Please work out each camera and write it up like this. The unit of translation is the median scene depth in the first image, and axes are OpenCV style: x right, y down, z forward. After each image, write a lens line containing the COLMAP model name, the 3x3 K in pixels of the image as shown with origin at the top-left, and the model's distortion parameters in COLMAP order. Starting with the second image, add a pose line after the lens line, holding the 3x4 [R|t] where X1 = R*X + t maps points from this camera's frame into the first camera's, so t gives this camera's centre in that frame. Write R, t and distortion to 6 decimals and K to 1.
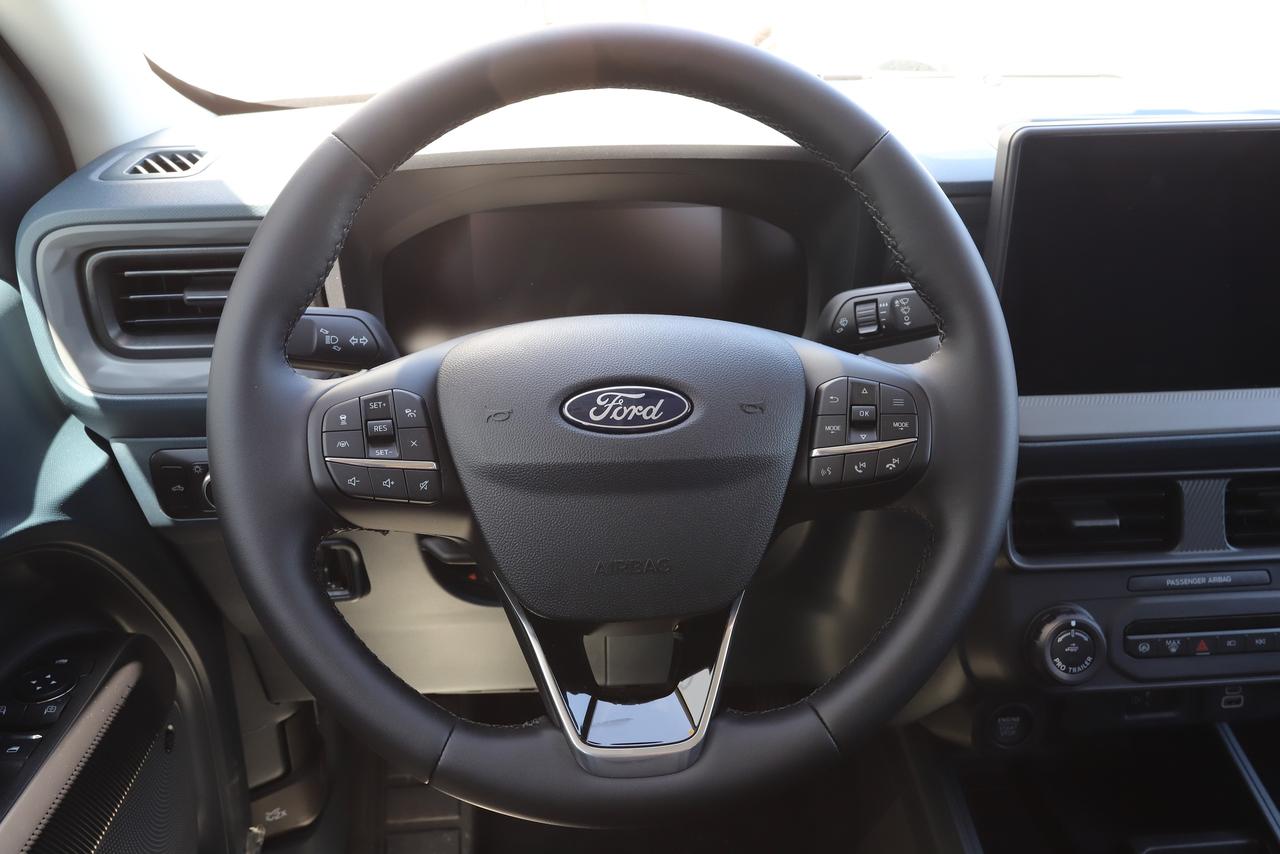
lens RADIAL K [[1015.7, 0, 640.0], [0, 1015.7, 427.0], [0, 0, 1]] dist [-0.003621, 0.008758]
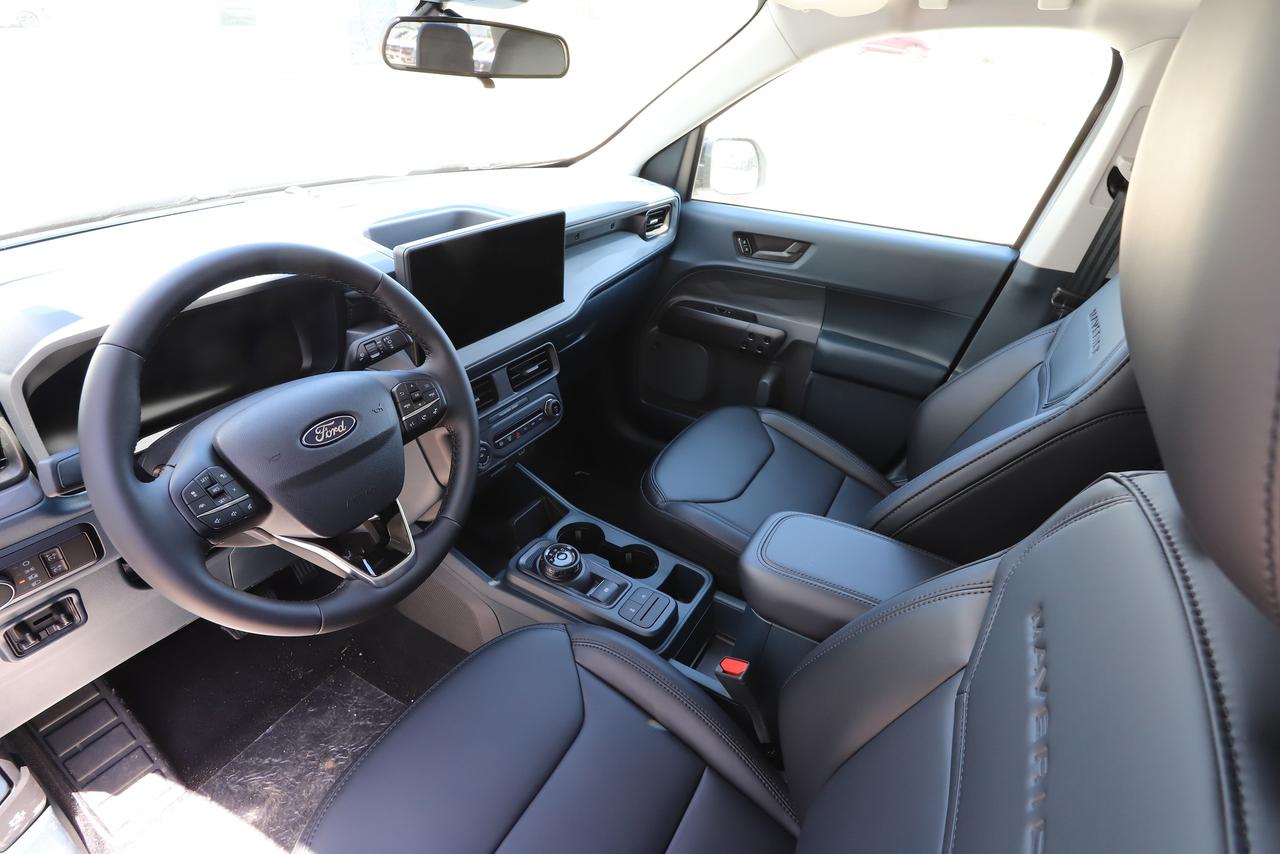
lens RADIAL K [[663.6, 0, 640.0], [0, 663.6, 427.0], [0, 0, 1]] dist [-0.014604, 0.000129]
pose [[0.581802, -0.370542, 0.724020, -0.514639], [0.254800, 0.928418, 0.270401, -0.190092], [-0.772389, 0.027161, 0.634569, -0.308452]]
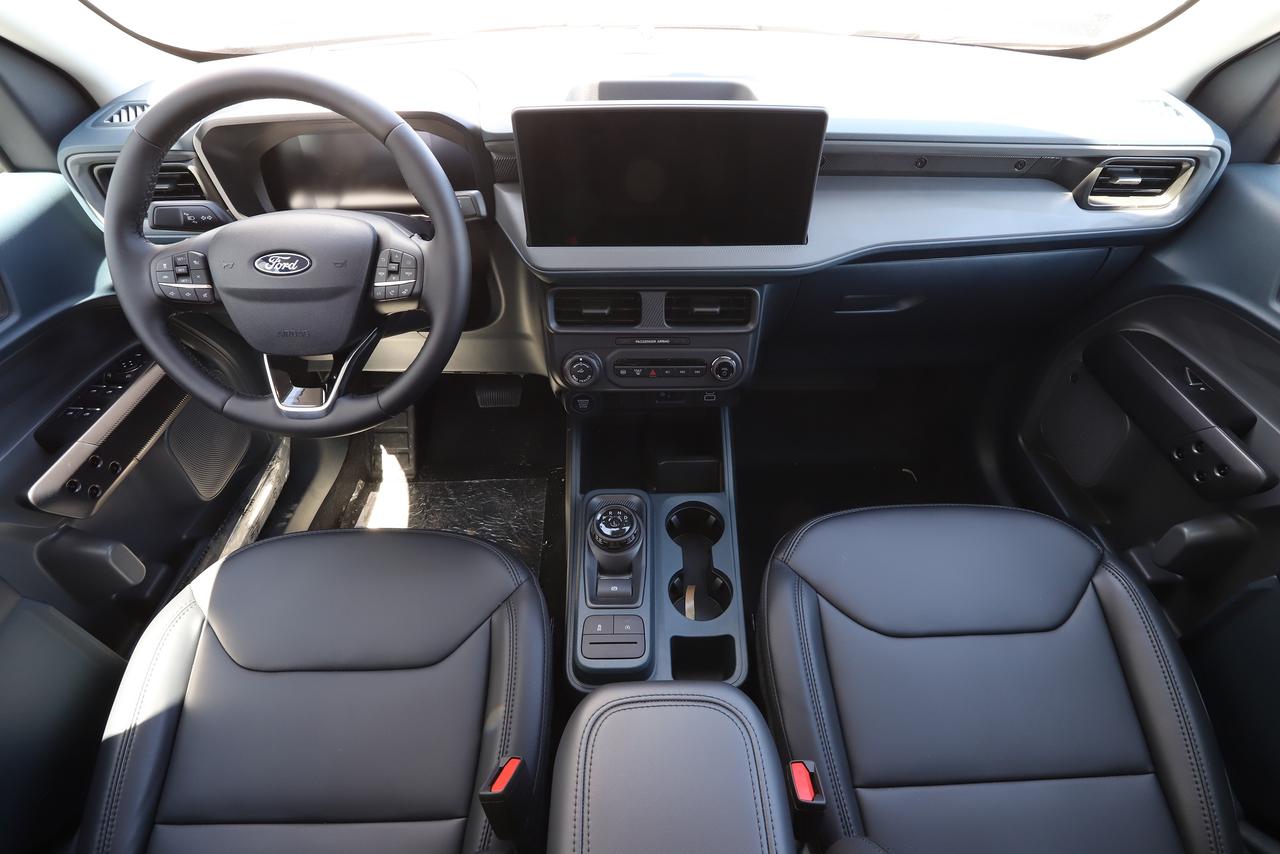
lens RADIAL K [[628.7, 0, 640.0], [0, 628.7, 427.0], [0, 0, 1]] dist [-0.073001, 0.031502]
pose [[0.996030, 0.060115, -0.065648, 0.713303], [-0.032961, 0.934162, 0.355324, -0.152294], [0.082686, -0.351750, 0.932435, -0.258013]]
